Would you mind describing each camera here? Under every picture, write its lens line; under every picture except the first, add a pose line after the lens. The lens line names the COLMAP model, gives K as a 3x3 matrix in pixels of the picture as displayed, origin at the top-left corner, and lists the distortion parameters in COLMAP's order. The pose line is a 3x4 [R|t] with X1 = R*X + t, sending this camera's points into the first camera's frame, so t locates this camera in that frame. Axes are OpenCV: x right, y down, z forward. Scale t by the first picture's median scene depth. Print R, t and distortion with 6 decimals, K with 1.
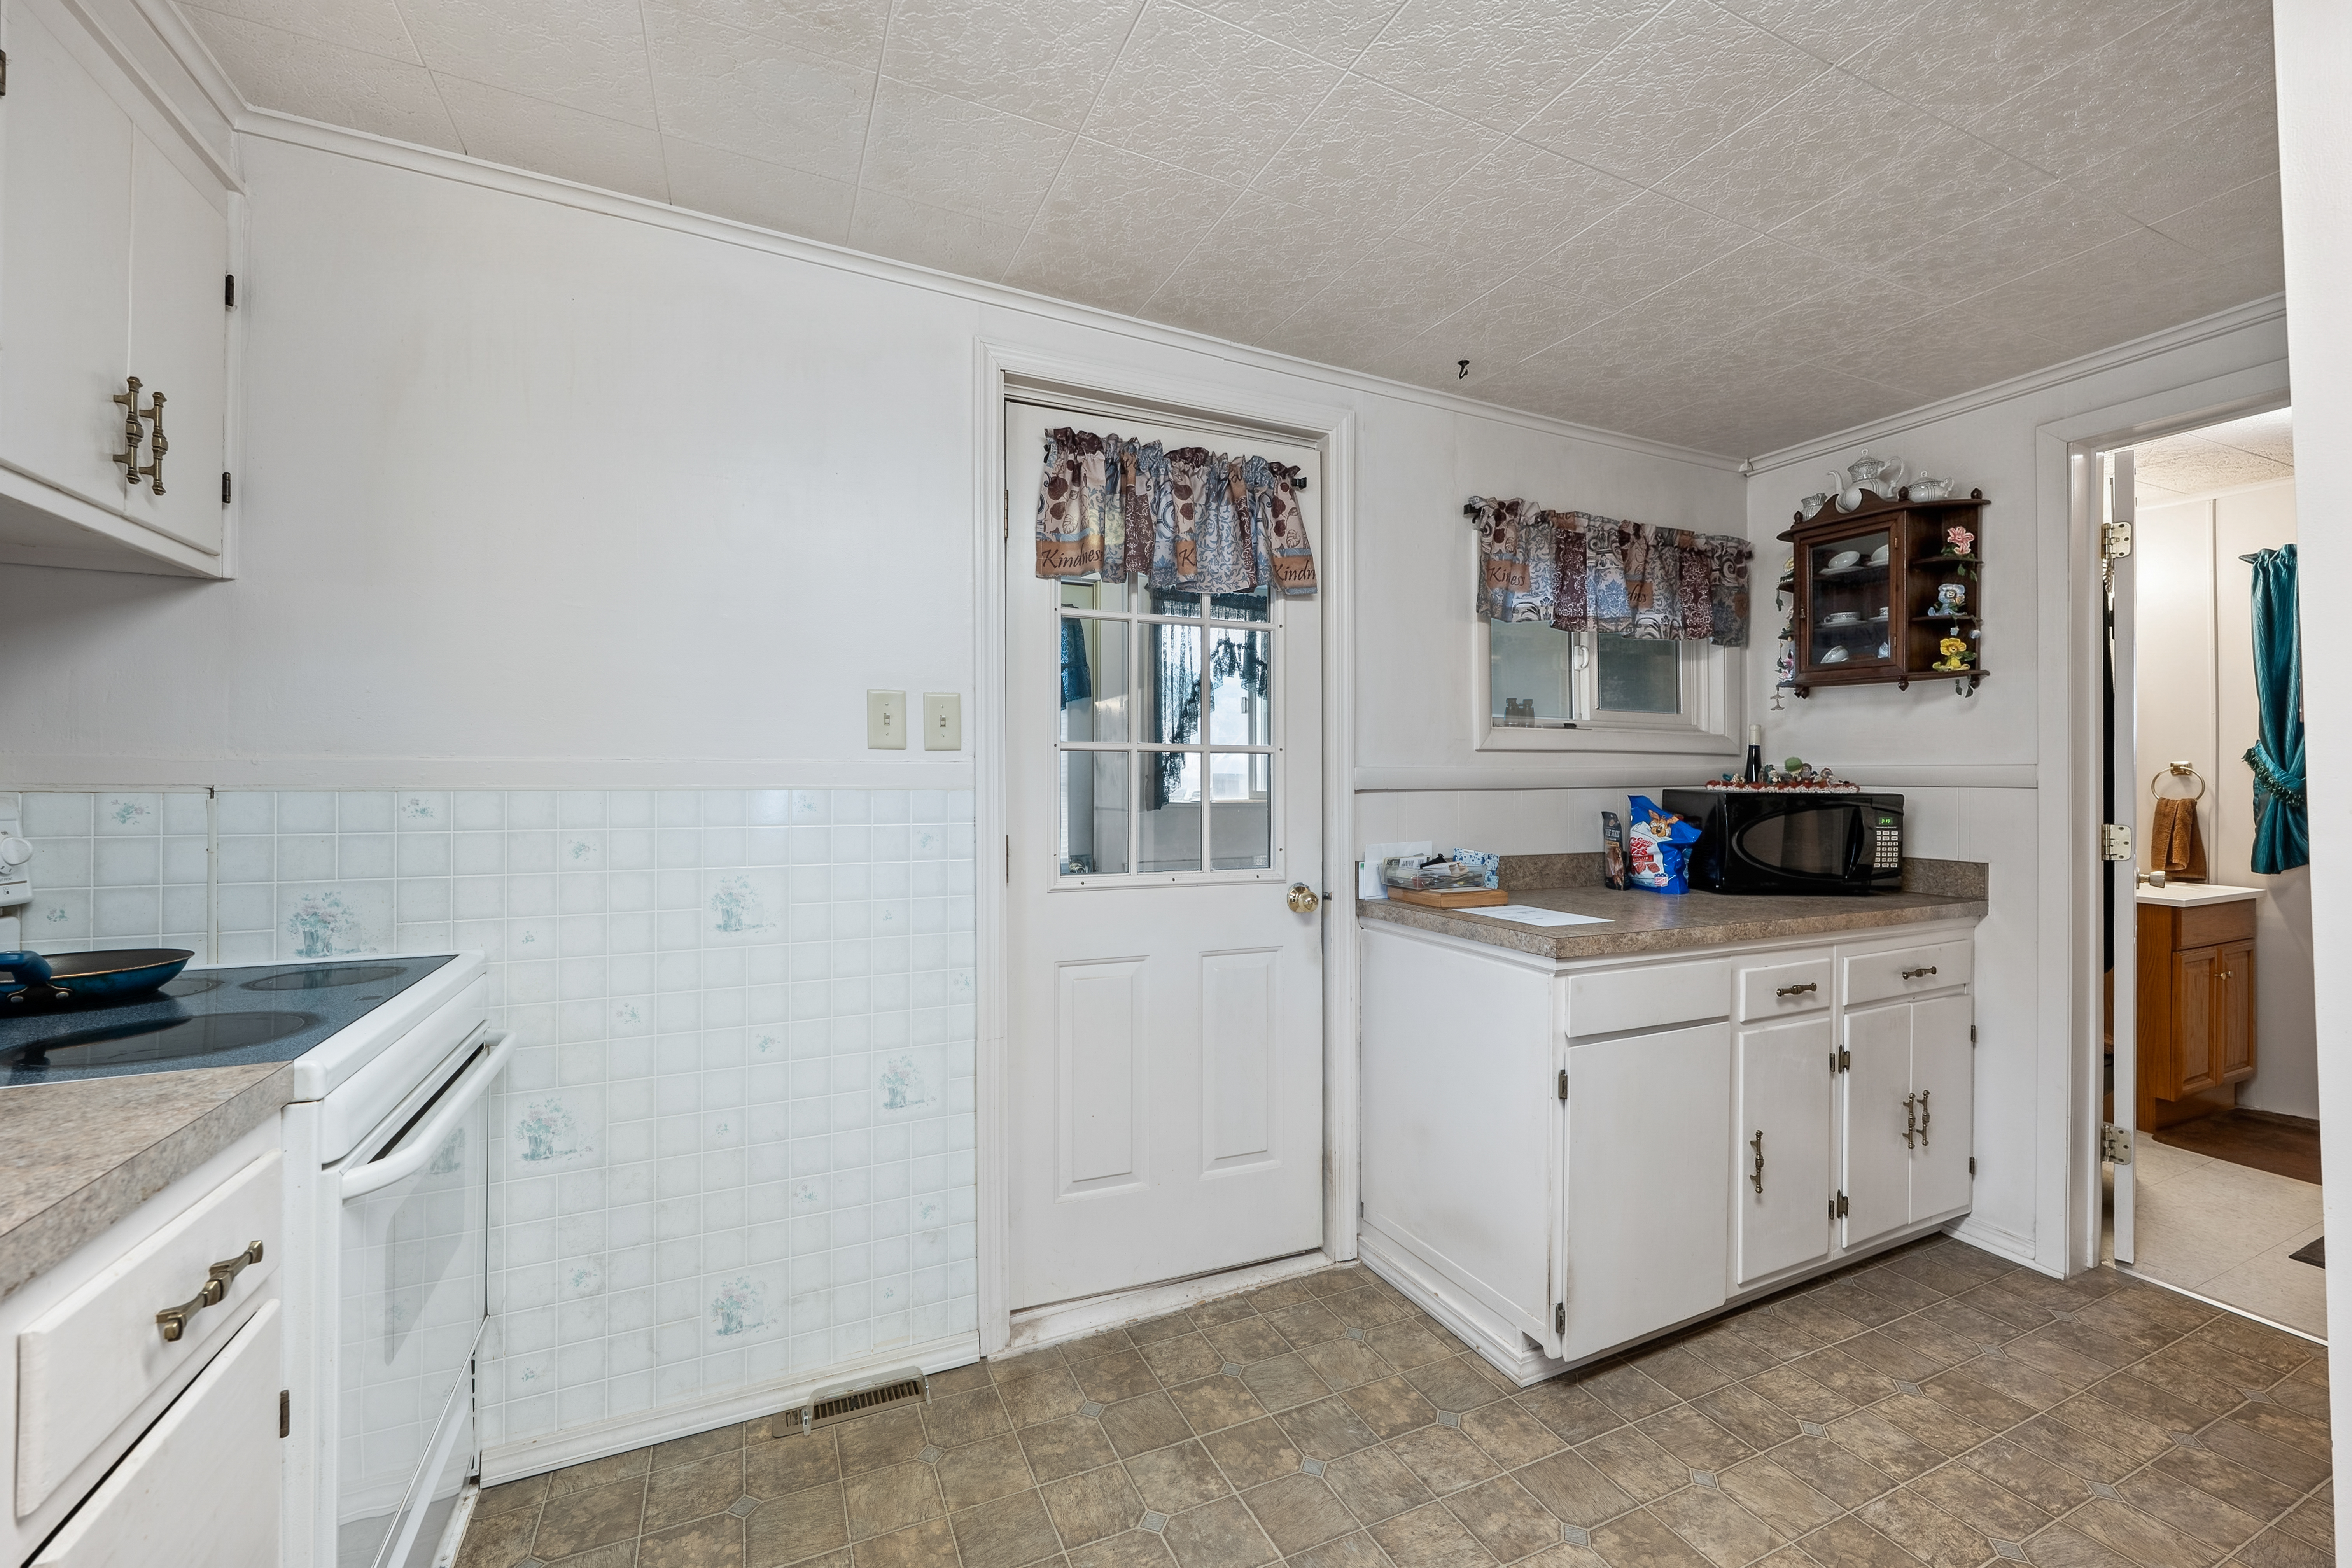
lens RADIAL K [[968.2, 0, 1176.7], [0, 968.2, 777.3], [0, 0, 1]] dist [0.001579, 0.000681]
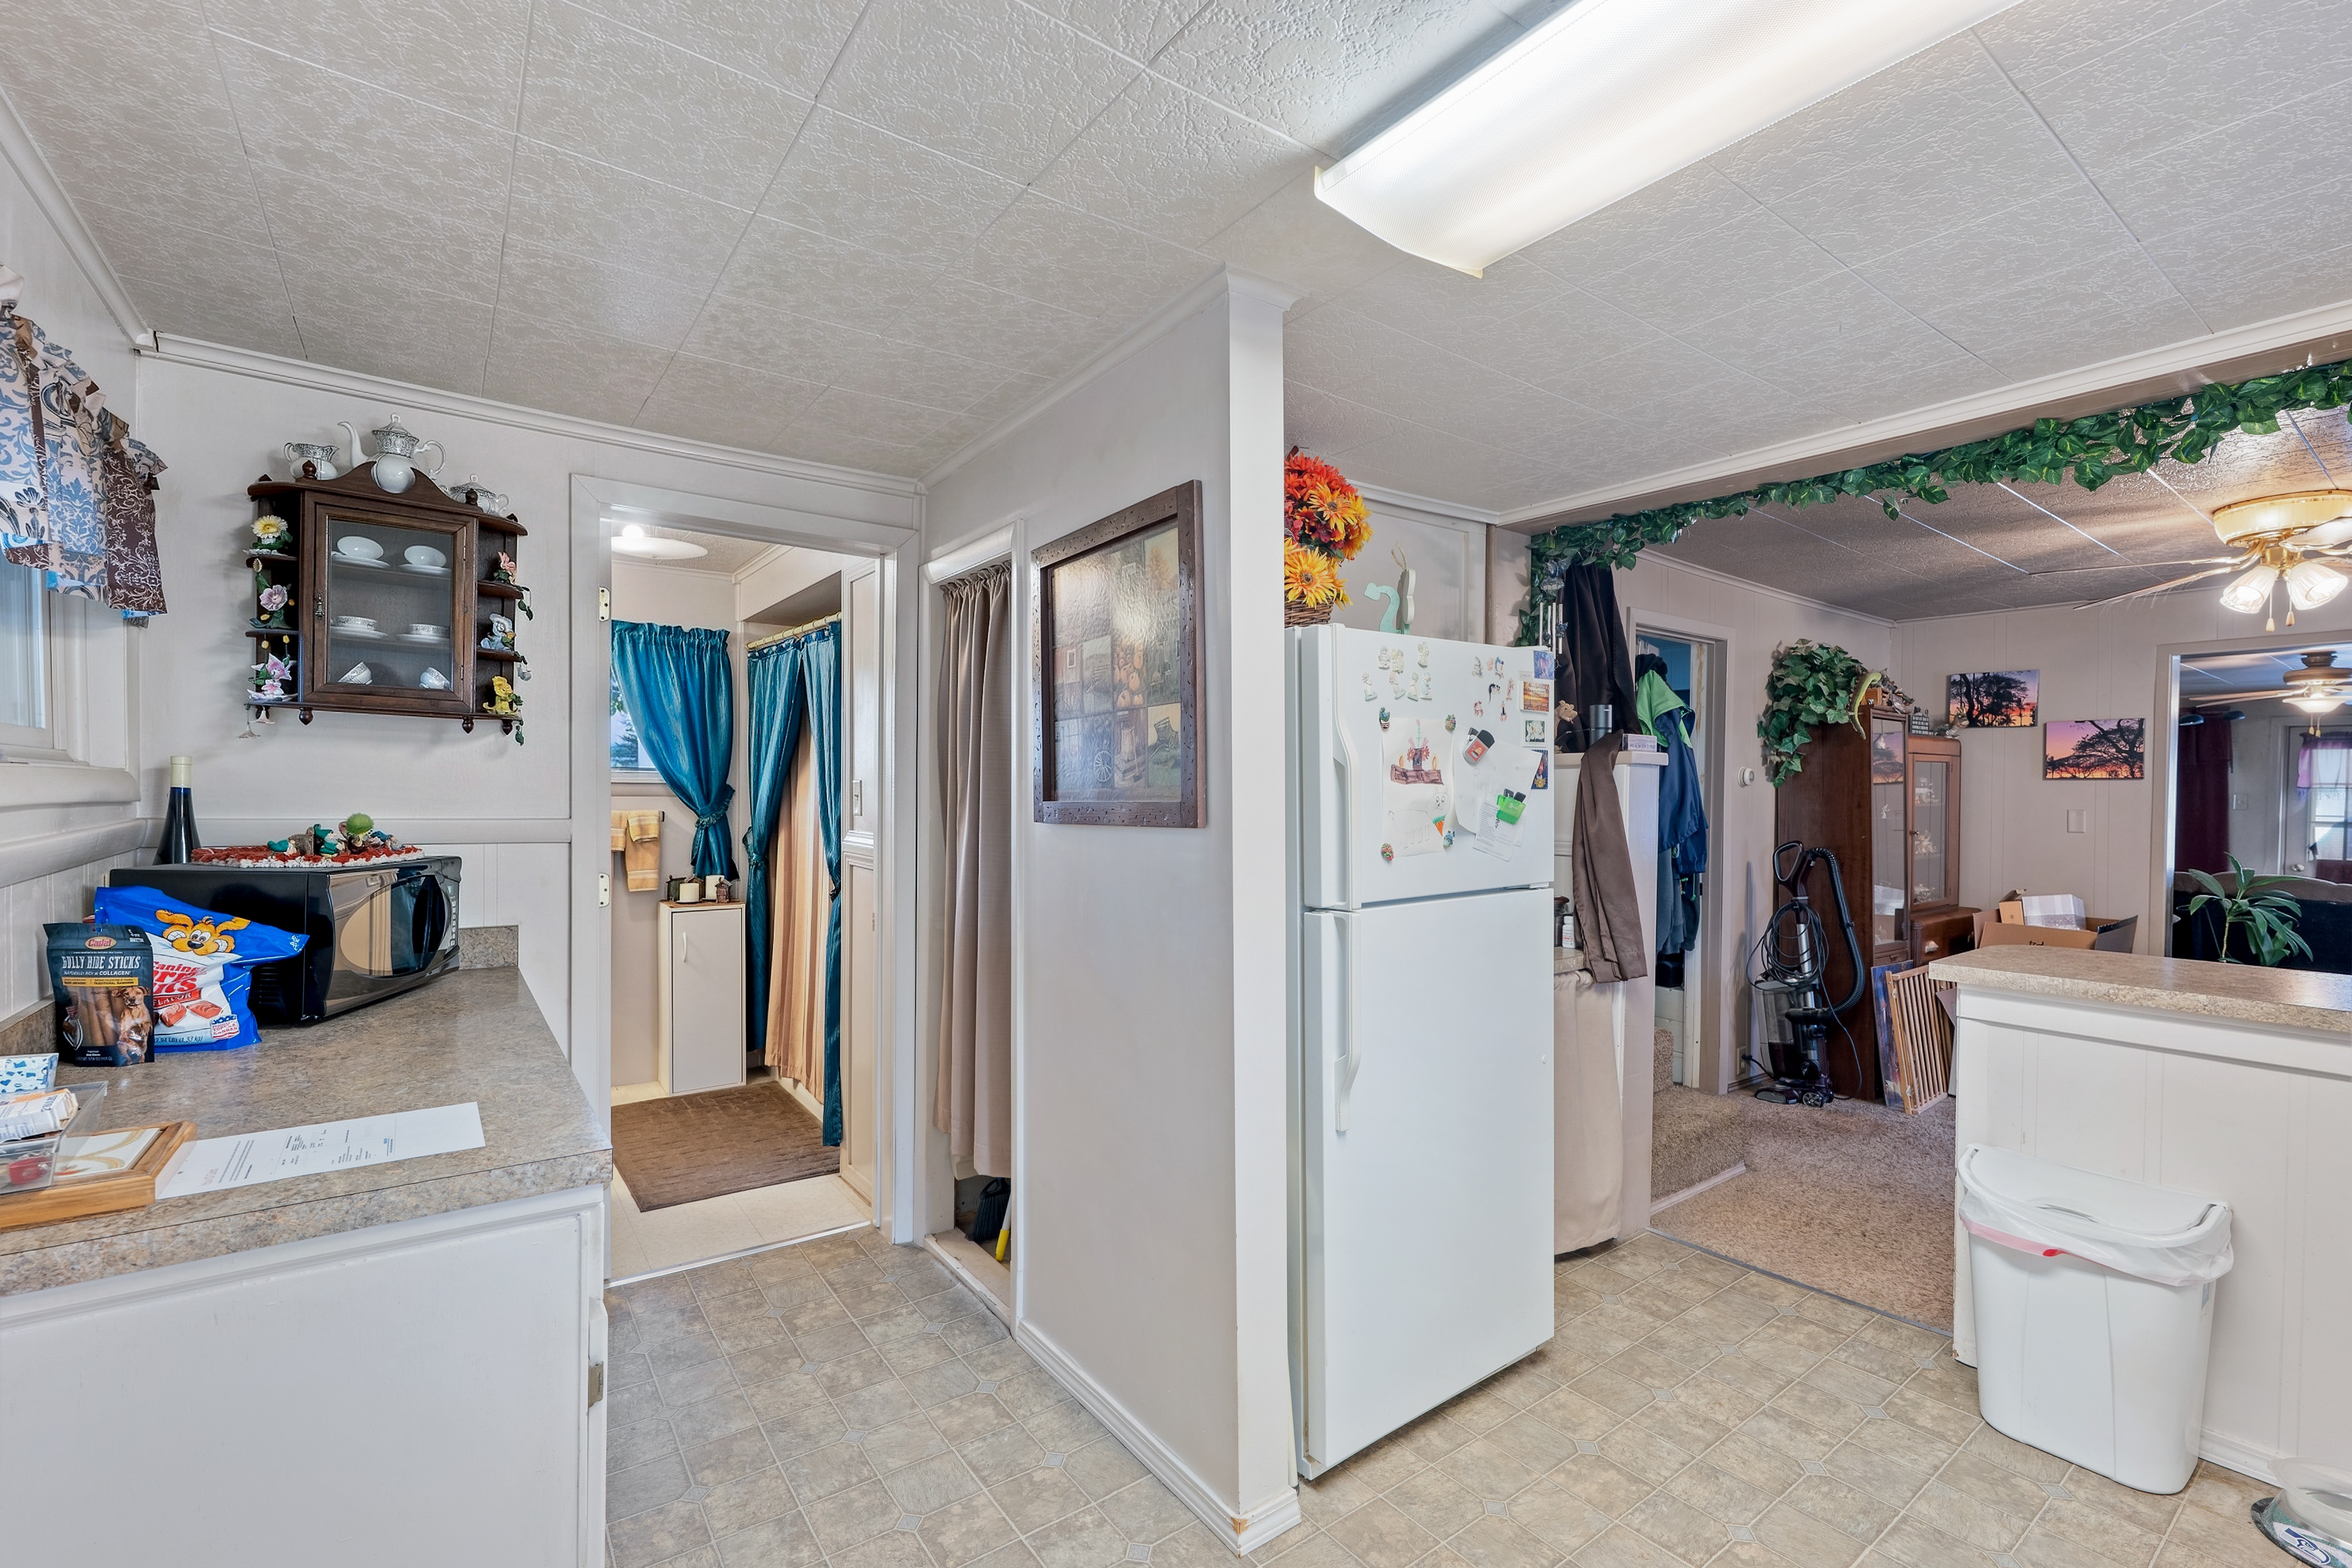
lens RADIAL K [[1009.3, 0, 1181.7], [0, 1009.3, 794.1], [0, 0, 1]] dist [0.002703, 0.000212]
pose [[-0.206588, -0.009129, 0.978386, -0.282888], [-0.012579, 0.999899, 0.006673, -0.060627], [-0.978347, -0.010928, -0.206681, 0.707990]]
